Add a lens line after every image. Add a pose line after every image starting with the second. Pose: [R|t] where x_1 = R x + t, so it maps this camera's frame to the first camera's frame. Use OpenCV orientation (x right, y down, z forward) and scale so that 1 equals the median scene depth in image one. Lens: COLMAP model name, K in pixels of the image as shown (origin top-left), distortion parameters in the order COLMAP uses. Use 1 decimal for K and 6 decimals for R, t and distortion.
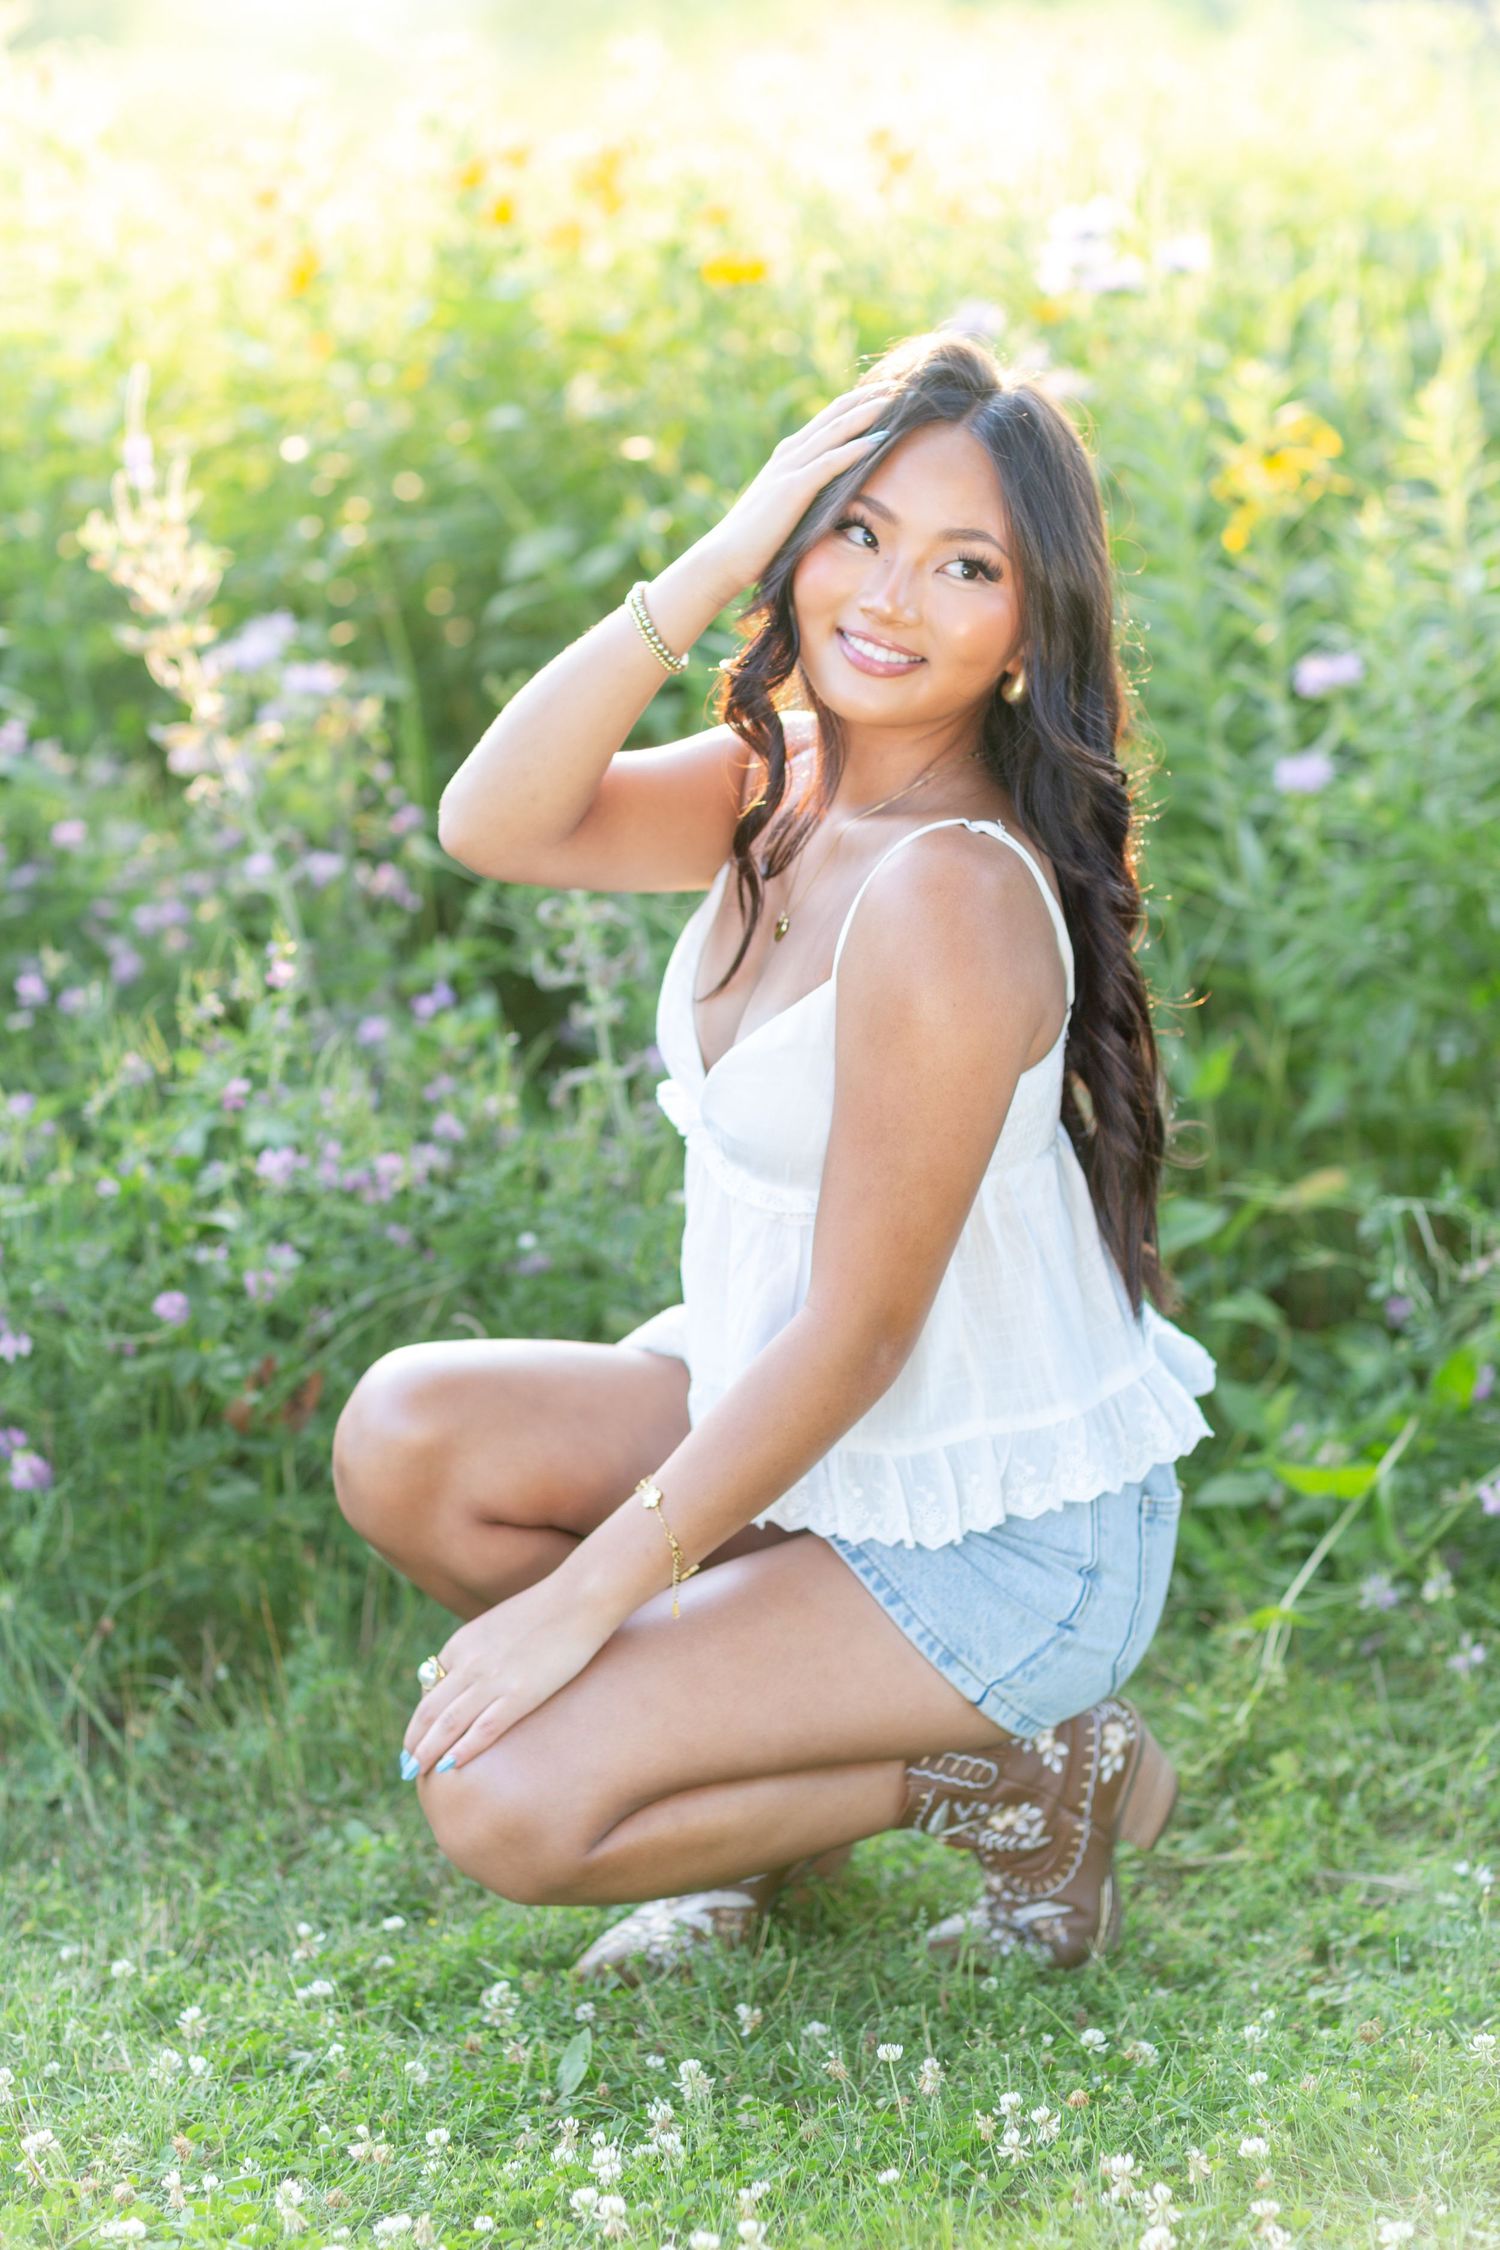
lens RADIAL K [[5684.5, 0, 753.8], [0, 5684.5, 1127.0], [0, 0, 1]] dist [0.513604, -6.653778]
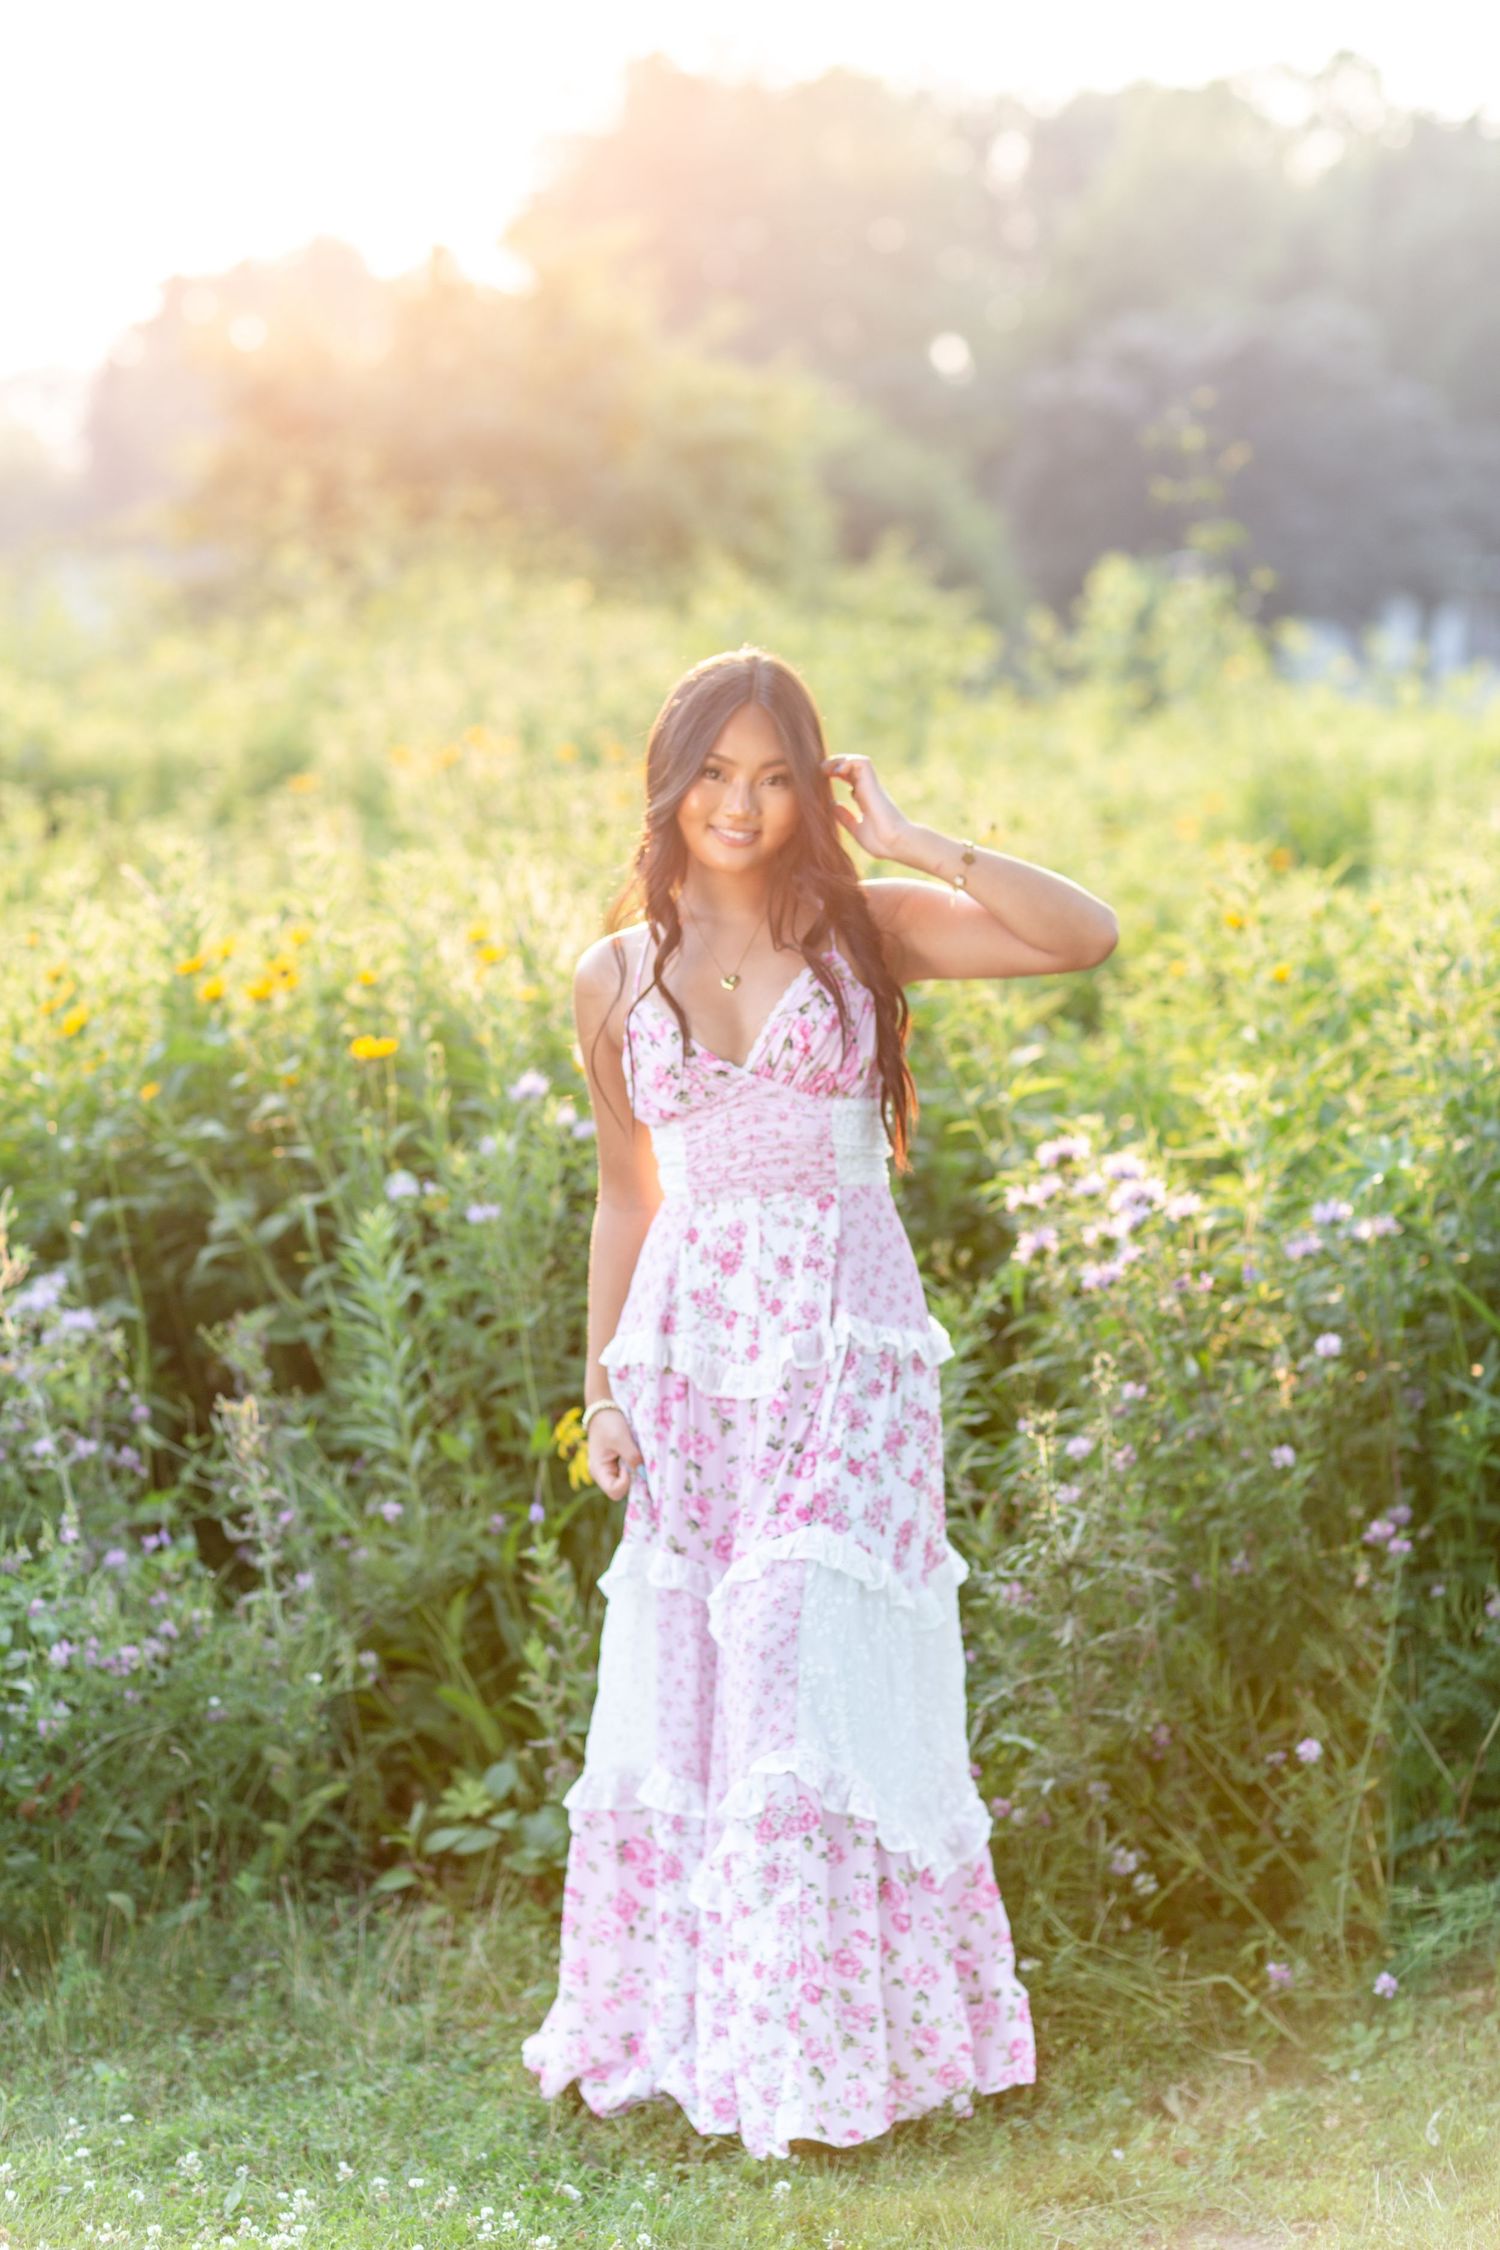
lens RADIAL K [[5684.5, 0, 753.8], [0, 5684.5, 1127.0], [0, 0, 1]] dist [0.513604, -6.653778]
pose [[0.997968, 0.025401, 0.058439, 0.012368], [-0.021022, 0.997010, -0.074357, -0.024147], [-0.060153, 0.072977, 0.995518, -0.605943]]
